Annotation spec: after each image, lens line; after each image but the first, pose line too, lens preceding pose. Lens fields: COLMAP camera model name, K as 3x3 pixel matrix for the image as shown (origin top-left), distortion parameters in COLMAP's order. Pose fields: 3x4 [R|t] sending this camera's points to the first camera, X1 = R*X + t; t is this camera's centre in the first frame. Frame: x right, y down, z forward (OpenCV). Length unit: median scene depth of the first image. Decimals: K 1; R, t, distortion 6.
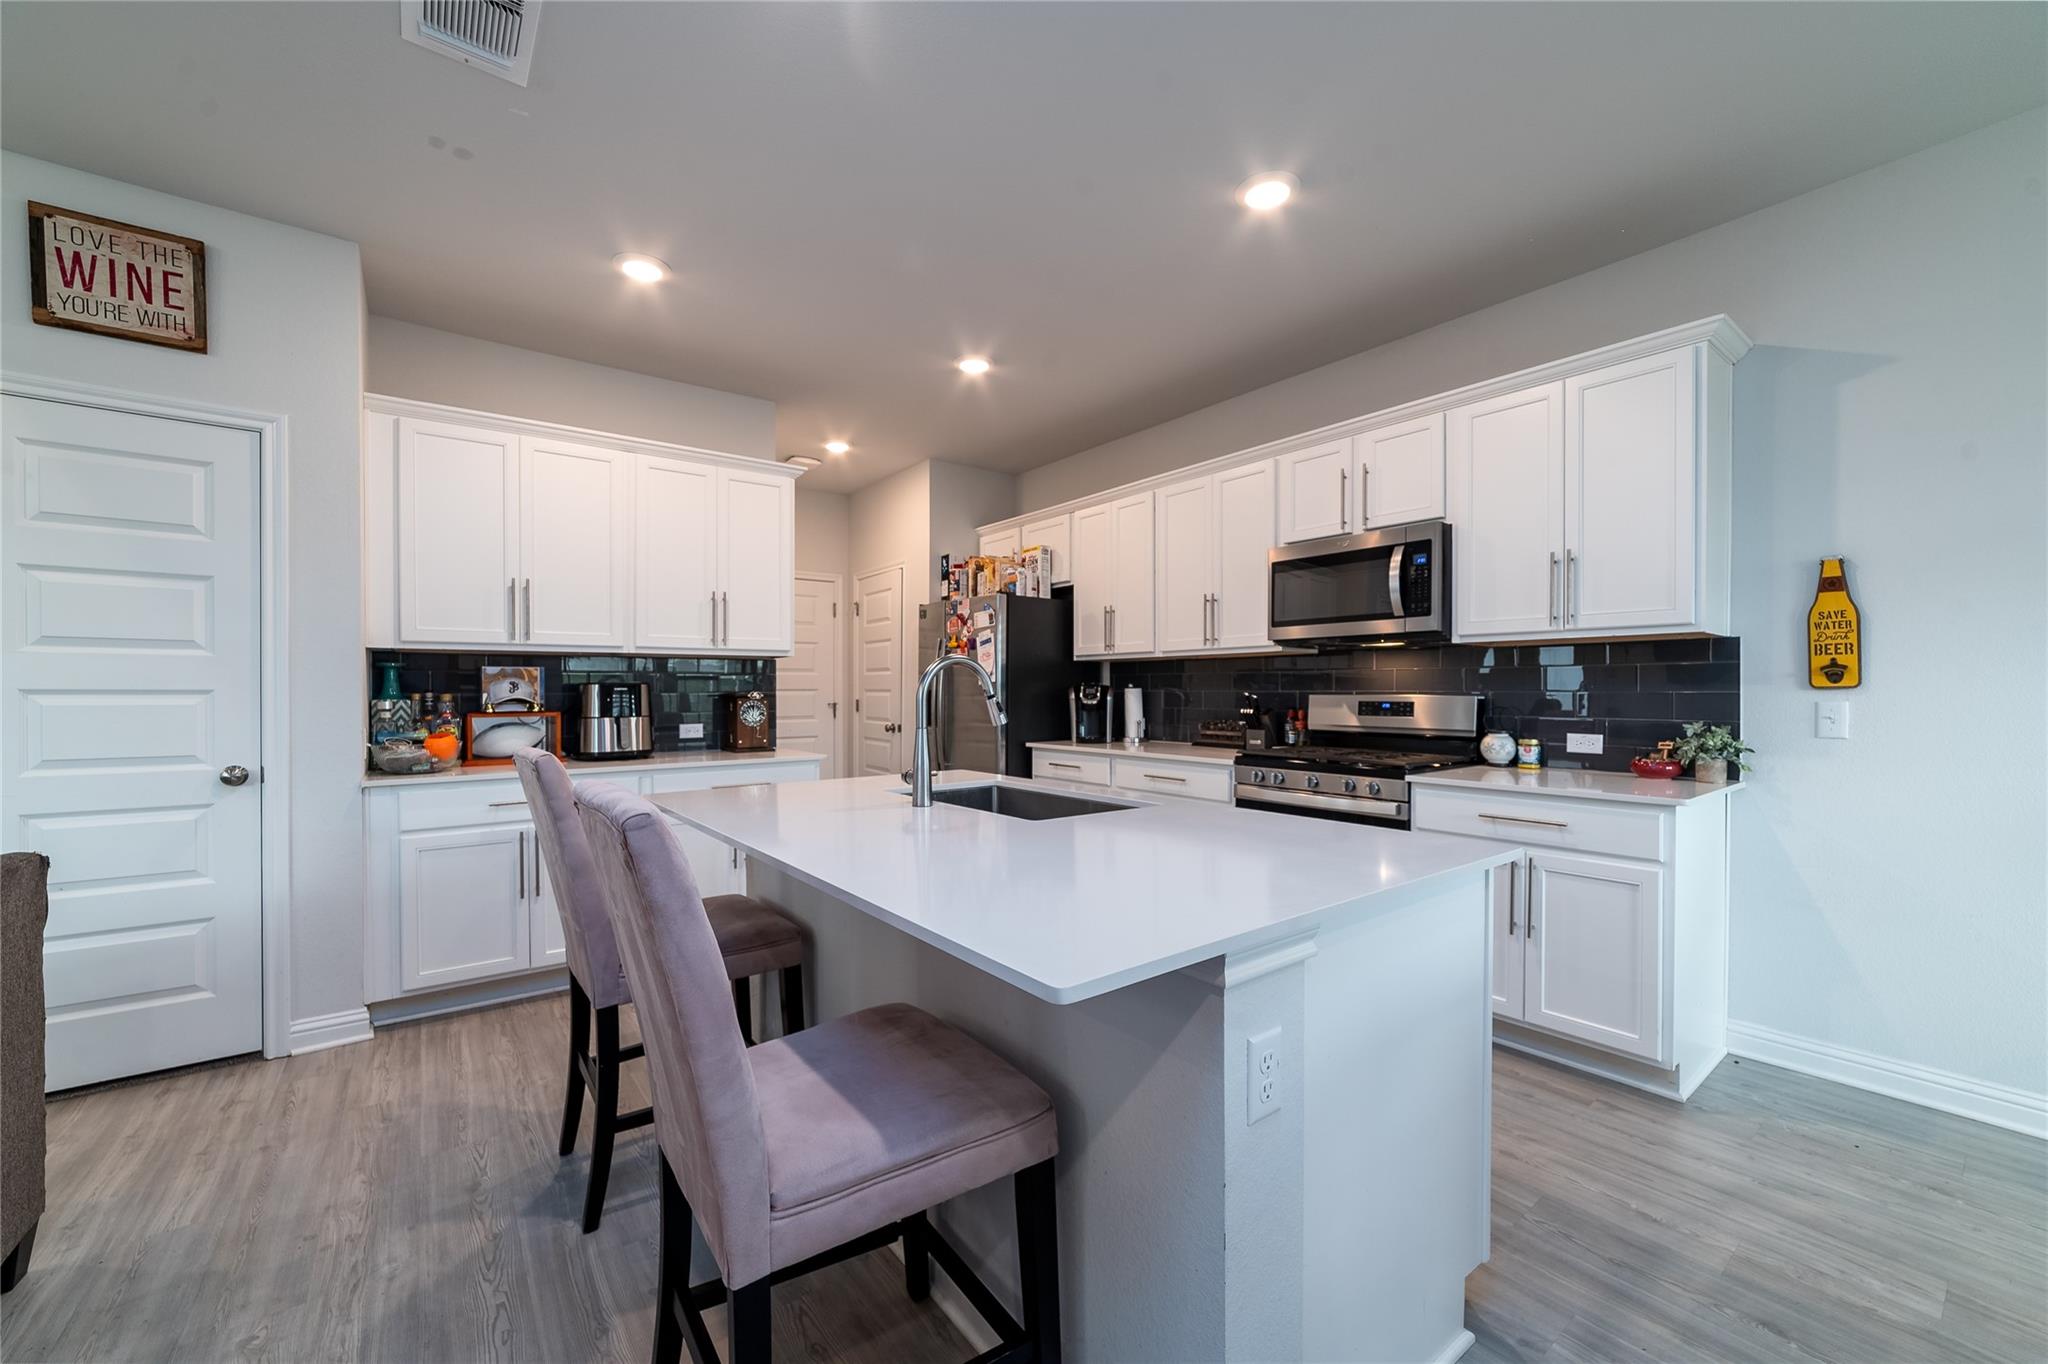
lens RADIAL K [[815.0, 0, 1031.0], [0, 815.0, 696.0], [0, 0, 1]] dist [-0.019612, 0.006926]
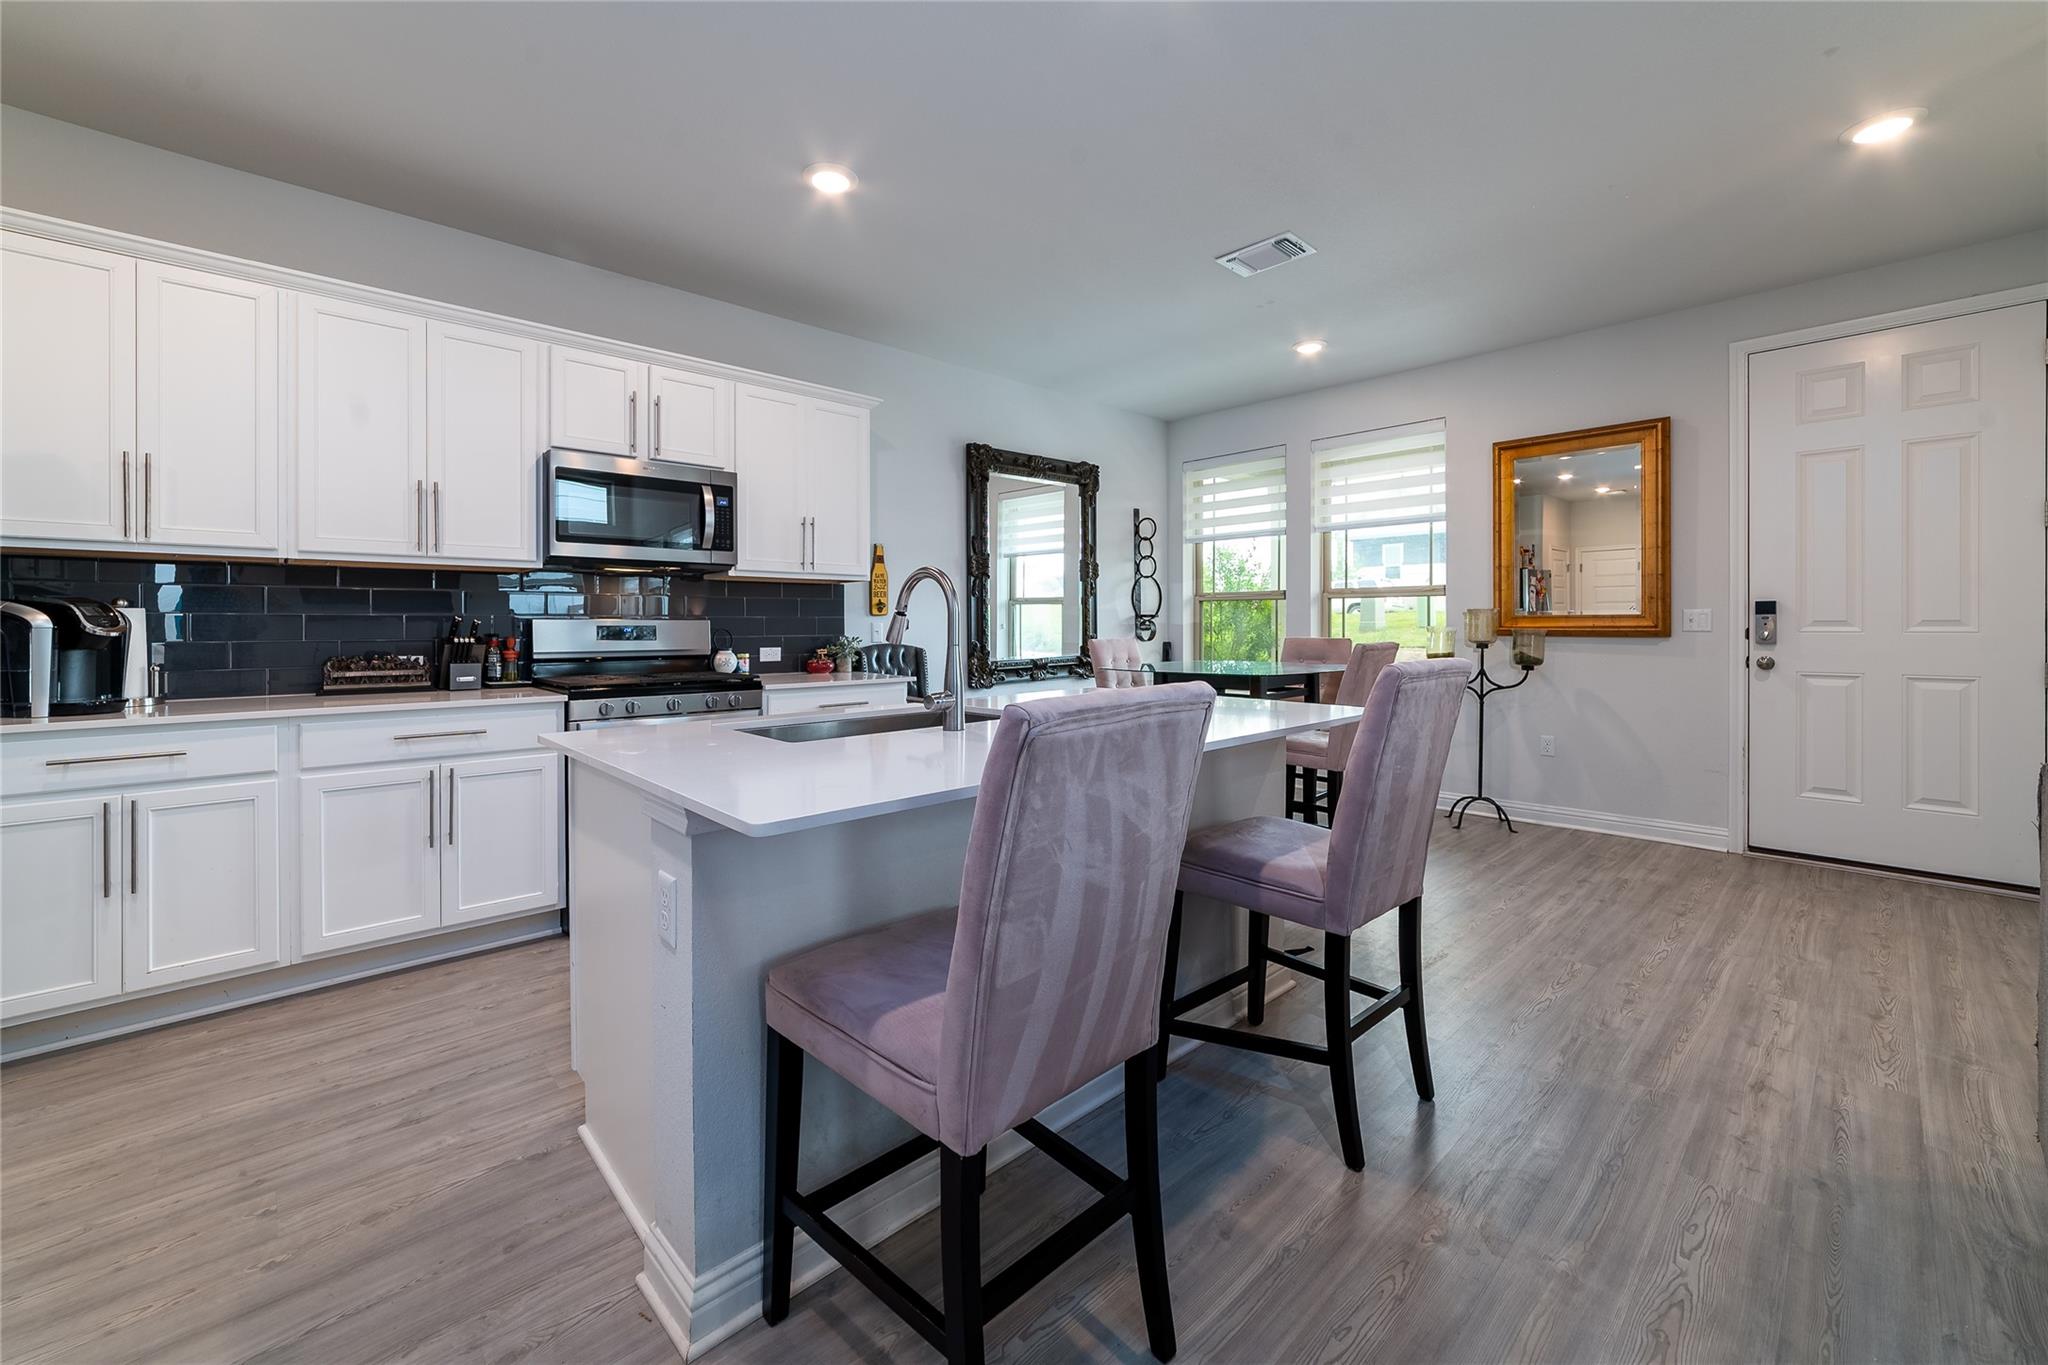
lens RADIAL K [[815.0, 0, 1019.0], [0, 815.0, 627.2], [0, 0, 1]] dist [-0.019612, 0.006926]
pose [[-0.096156, -0.000377, 0.995366, -0.886255], [0.010334, 0.999946, 0.001377, 0.017459], [-0.995313, 0.010419, -0.096147, 0.849915]]
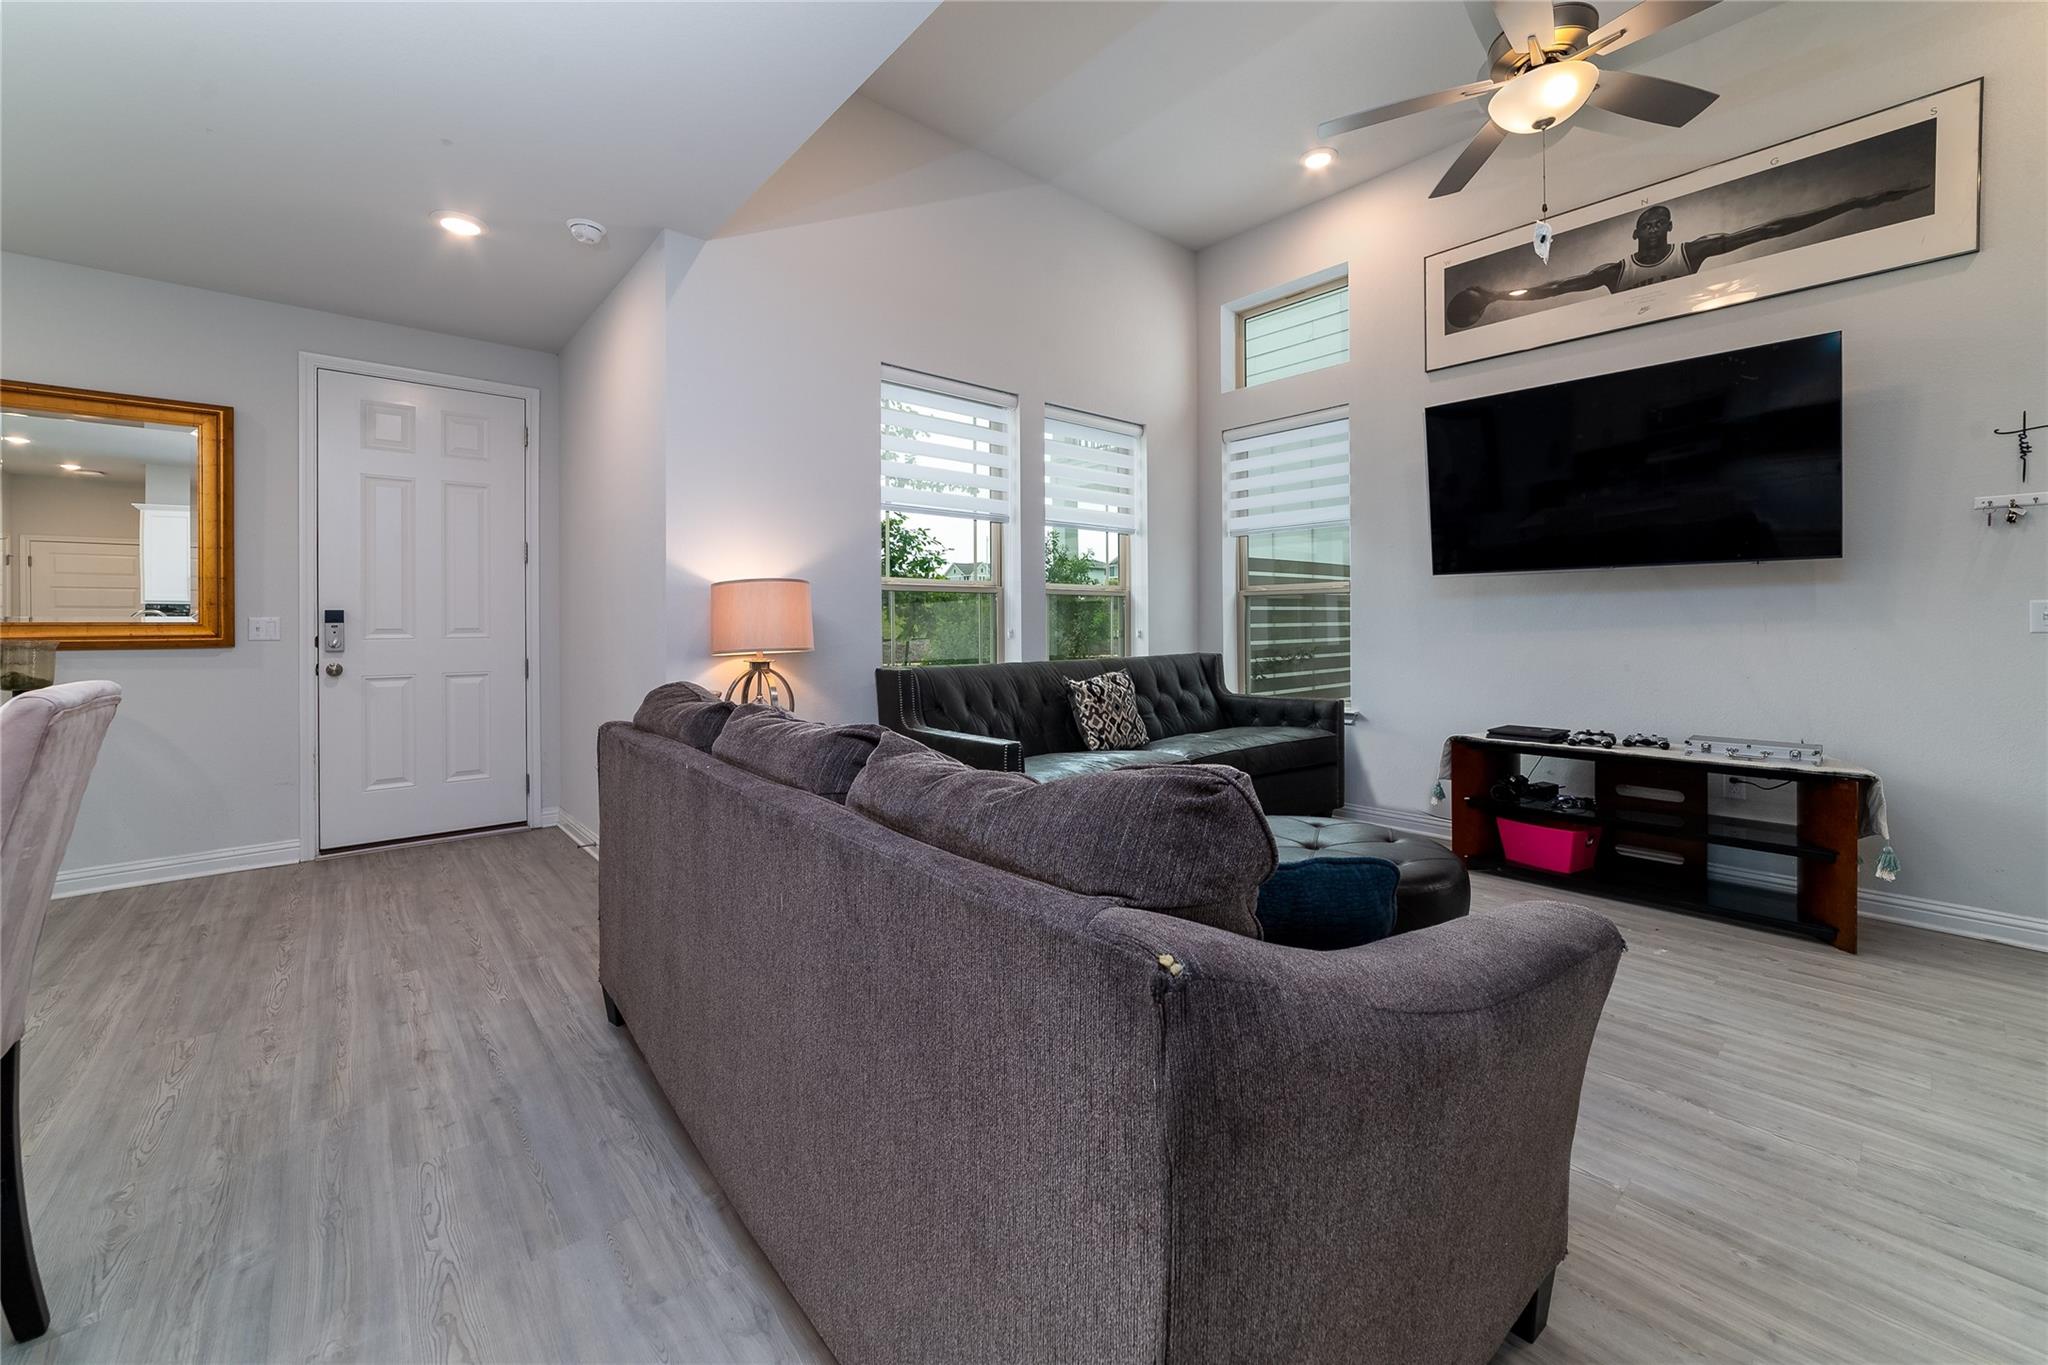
lens RADIAL K [[815.0, 0, 1016.1], [0, 815.0, 624.0], [0, 0, 1]] dist [-0.019612, 0.006926]
pose [[-0.998575, 0.010338, -0.052362, -0.758934], [0.010001, 0.999928, 0.006689, 0.015491], [0.052428, 0.006156, -0.998606, 0.952731]]
